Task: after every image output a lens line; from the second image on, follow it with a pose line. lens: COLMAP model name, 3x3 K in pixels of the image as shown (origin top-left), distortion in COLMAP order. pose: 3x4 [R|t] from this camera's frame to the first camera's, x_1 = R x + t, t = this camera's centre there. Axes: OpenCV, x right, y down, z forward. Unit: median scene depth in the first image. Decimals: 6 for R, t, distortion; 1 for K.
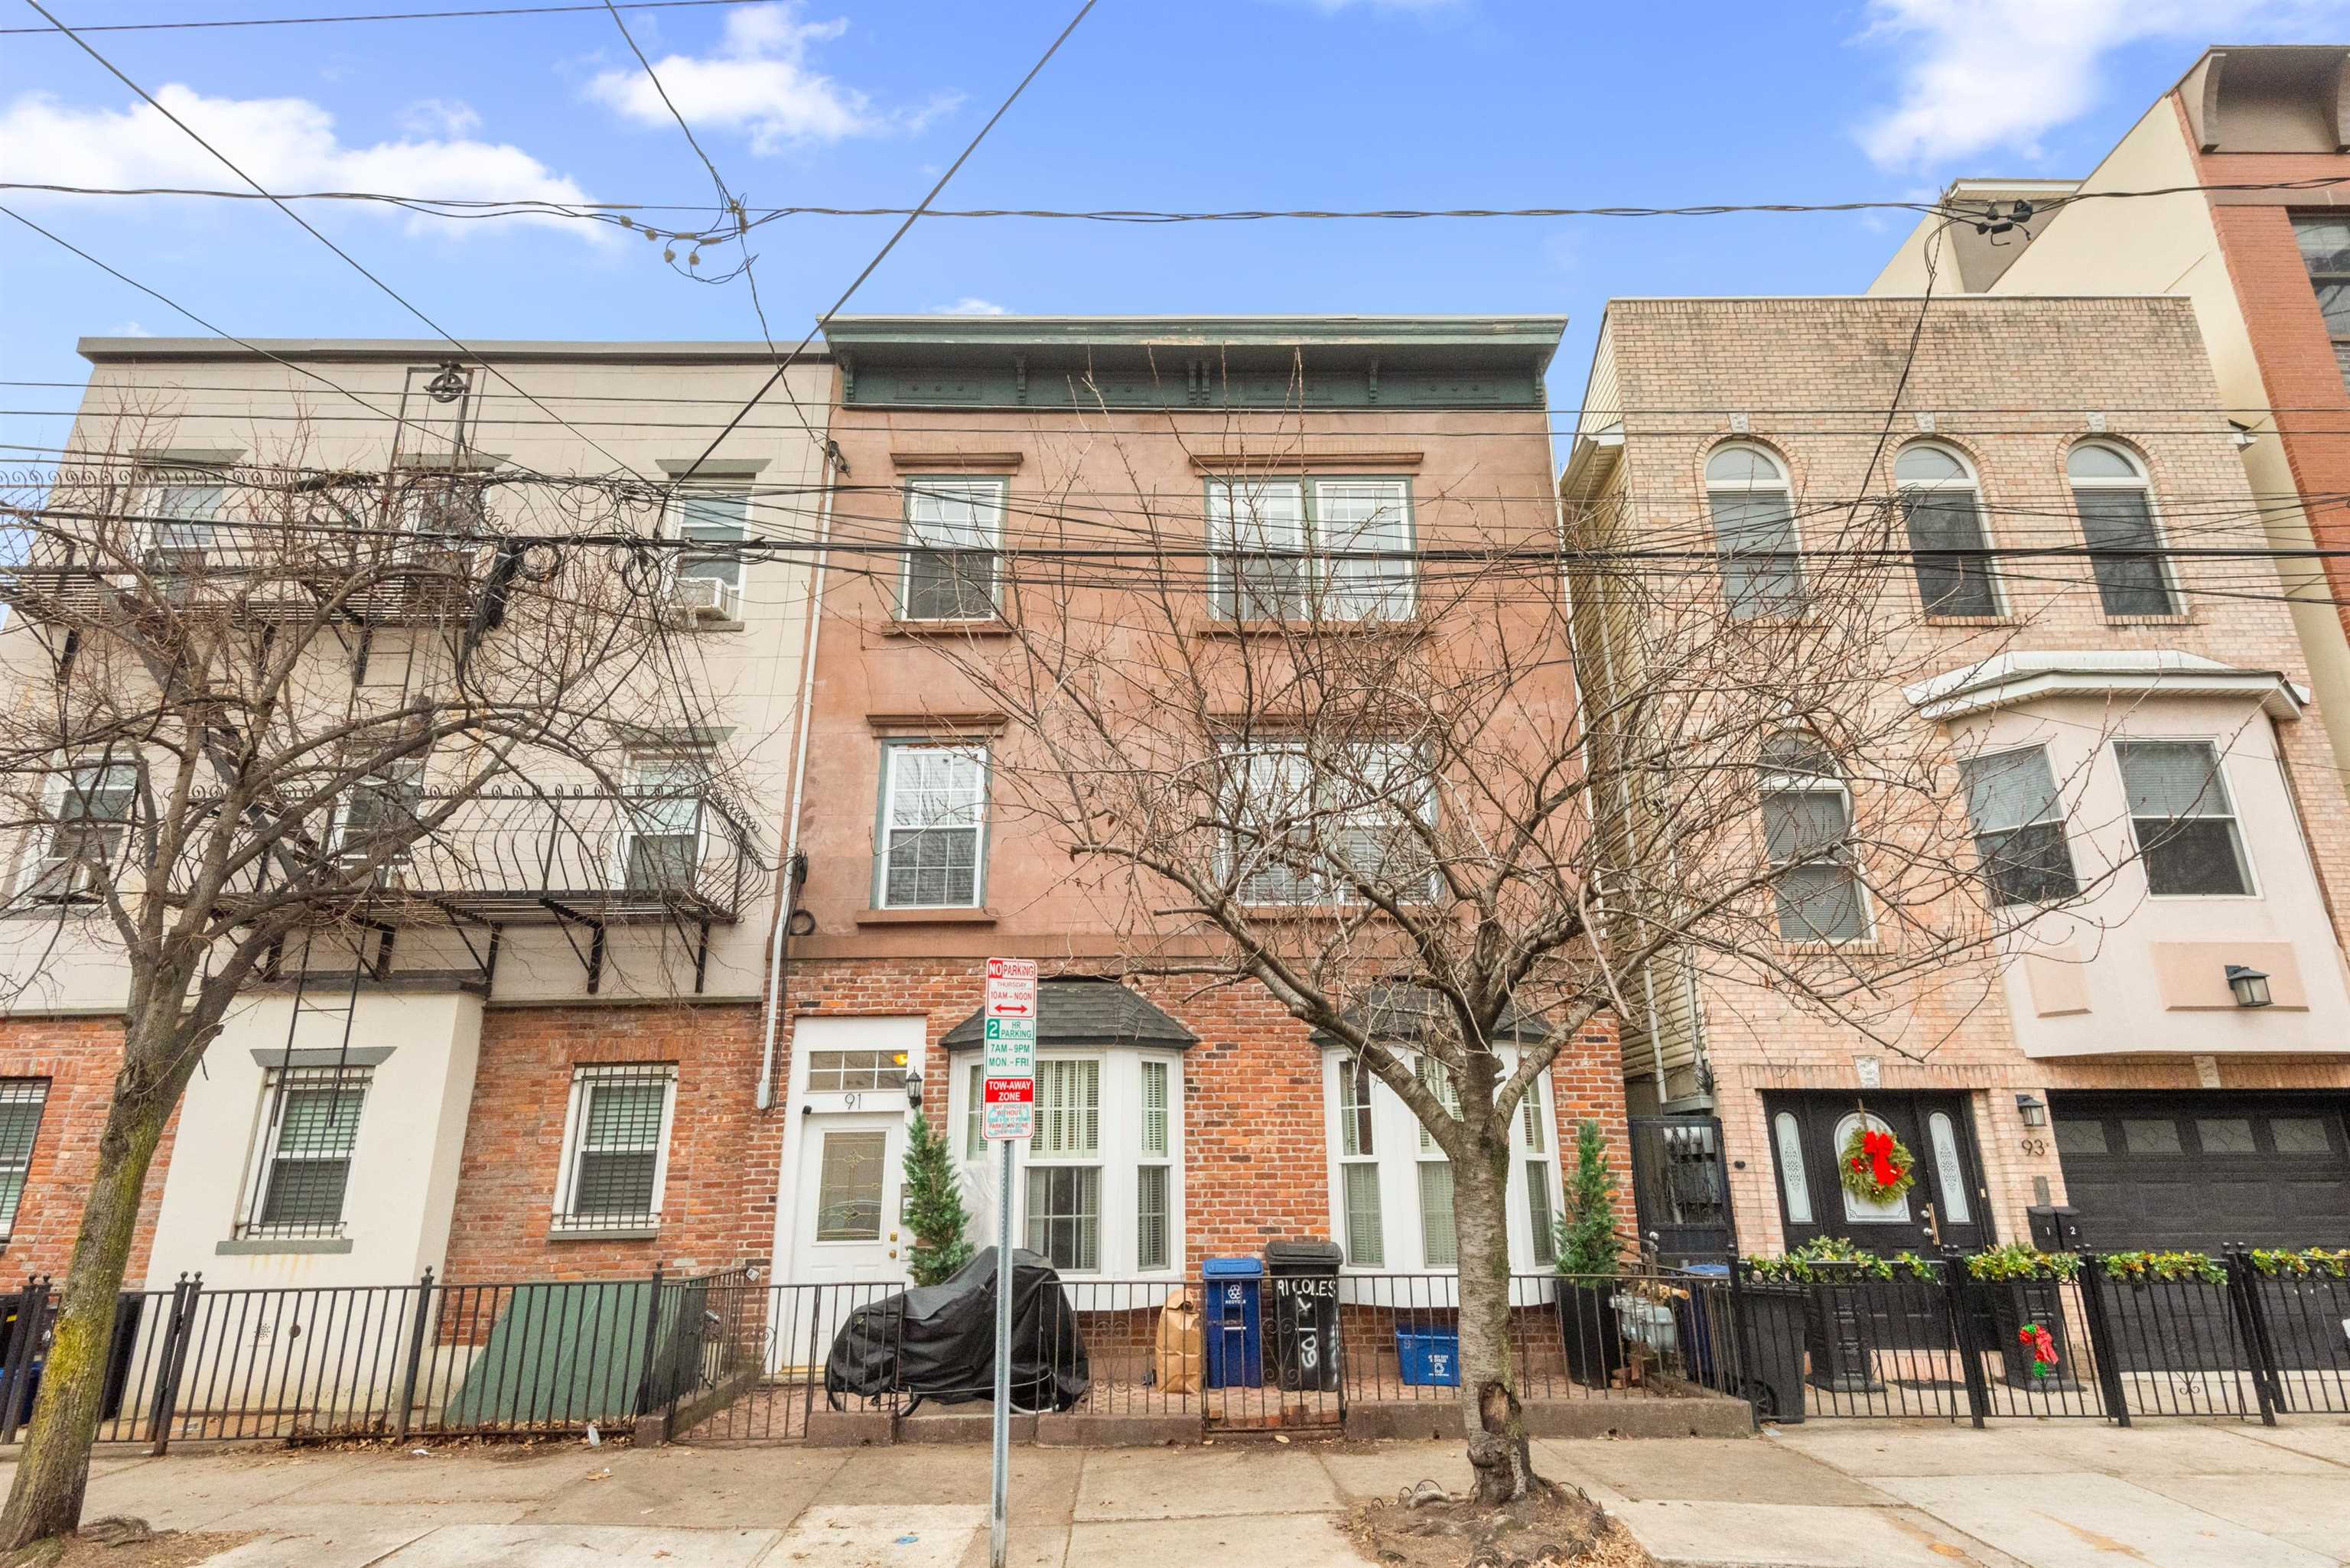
lens RADIAL K [[1242.4, 0, 1186.2], [0, 1242.4, 777.6], [0, 0, 1]] dist [0.047295, -0.035032]
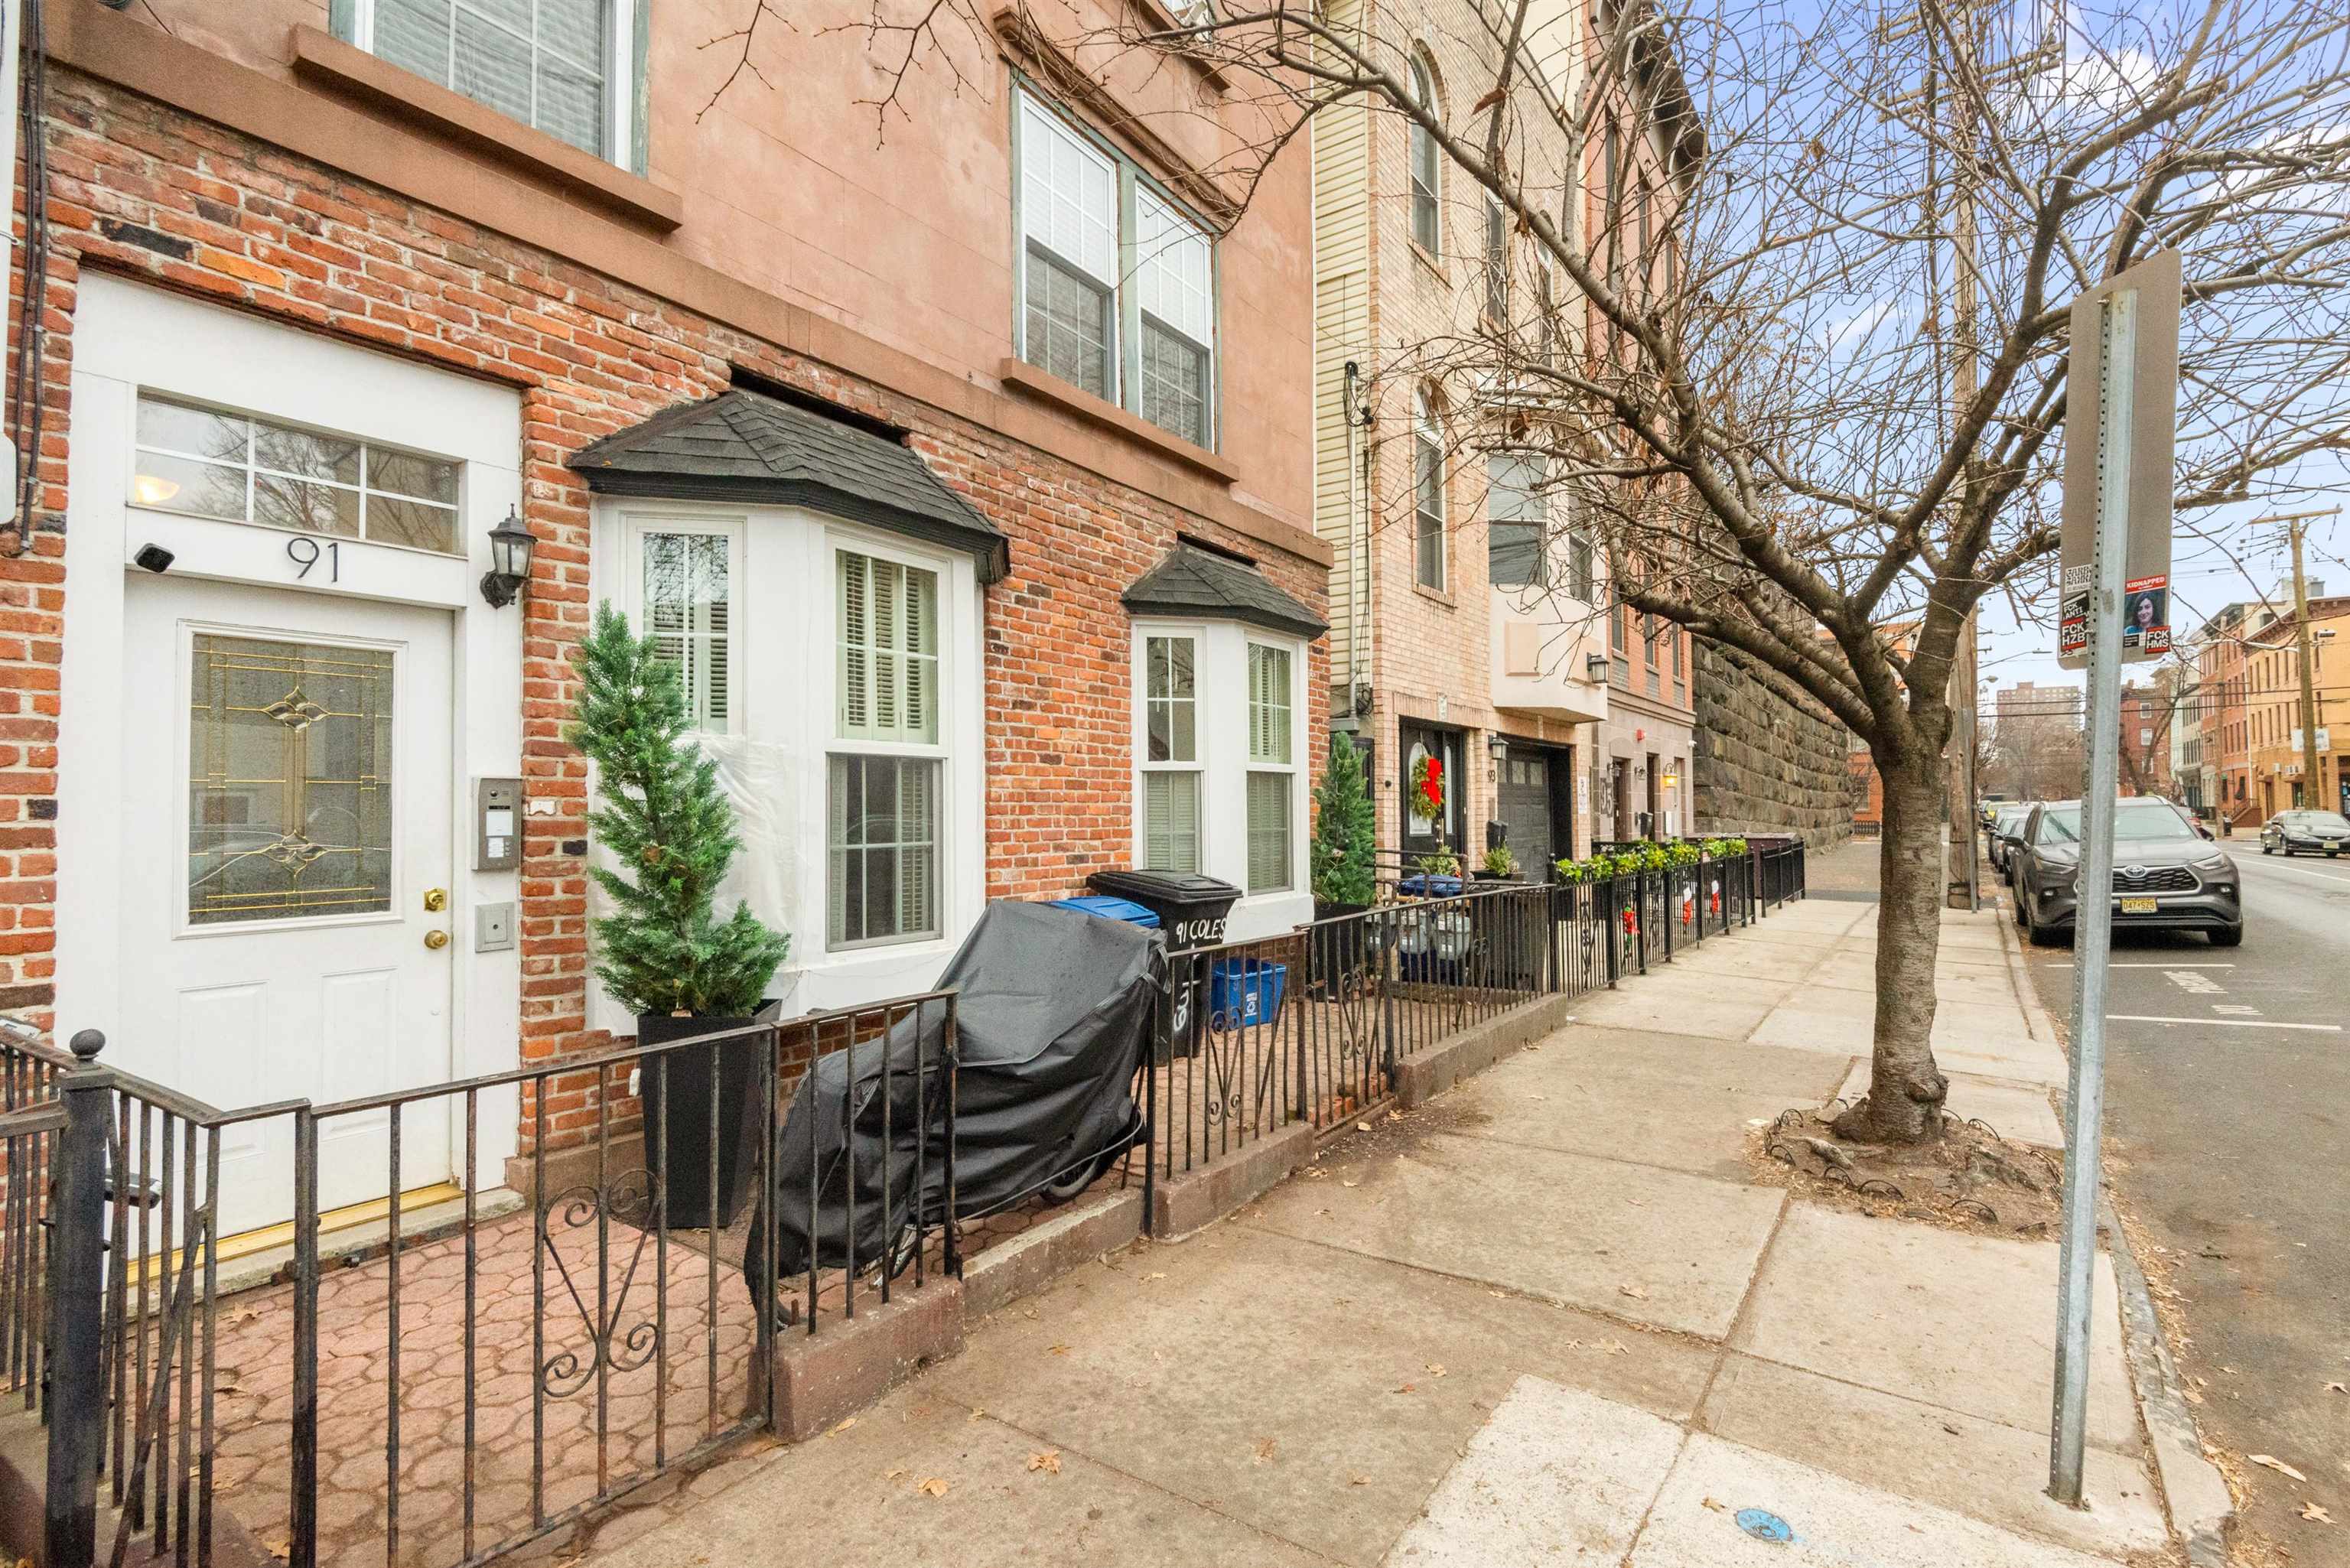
lens RADIAL K [[1112.9, 0, 1218.1], [0, 1112.9, 772.6], [0, 0, 1]] dist [0.030447, -0.021402]
pose [[0.565426, 0.034699, 0.824069, -0.389466], [-0.248718, 0.959779, 0.130241, 0.213071], [-0.786405, -0.278603, 0.551314, 0.602423]]
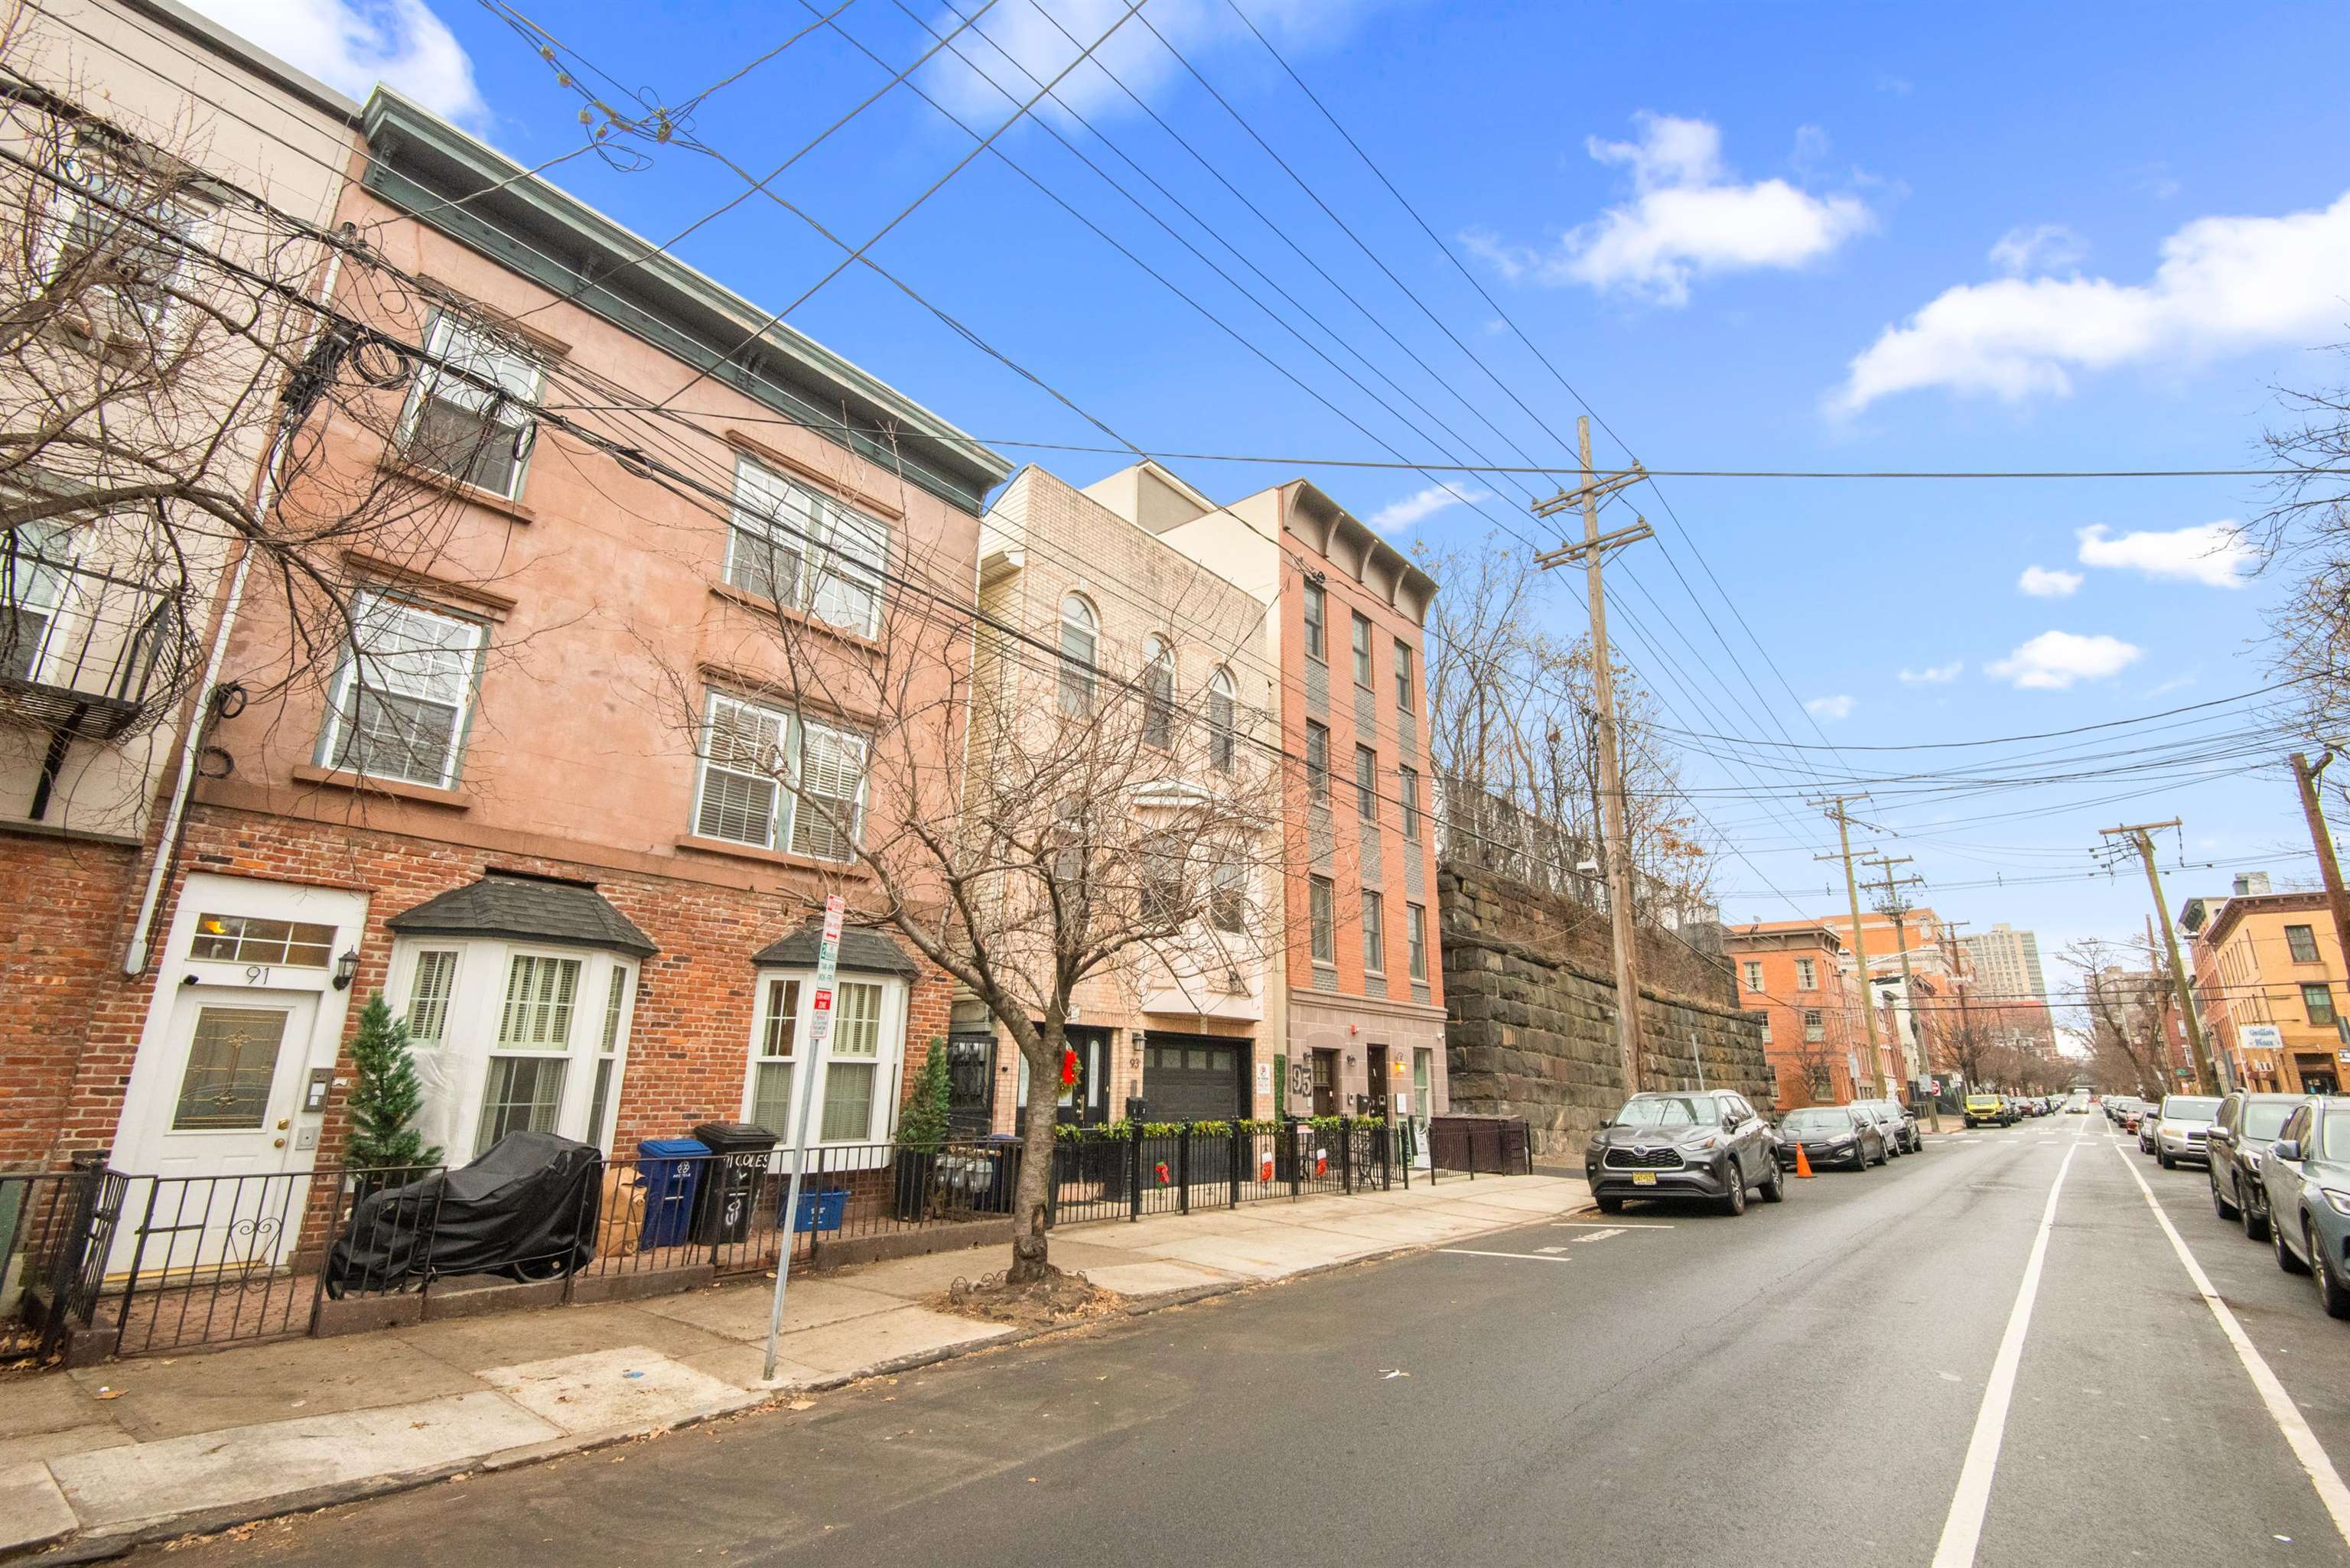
lens RADIAL K [[1065.2, 0, 1186.5], [0, 1065.2, 774.1], [0, 0, 1]] dist [0.021846, -0.015346]
pose [[0.631436, 0.232251, 0.739830, -0.451747], [-0.255662, 0.963098, -0.084137, 0.017167], [-0.732069, -0.136019, 0.667513, 0.028282]]
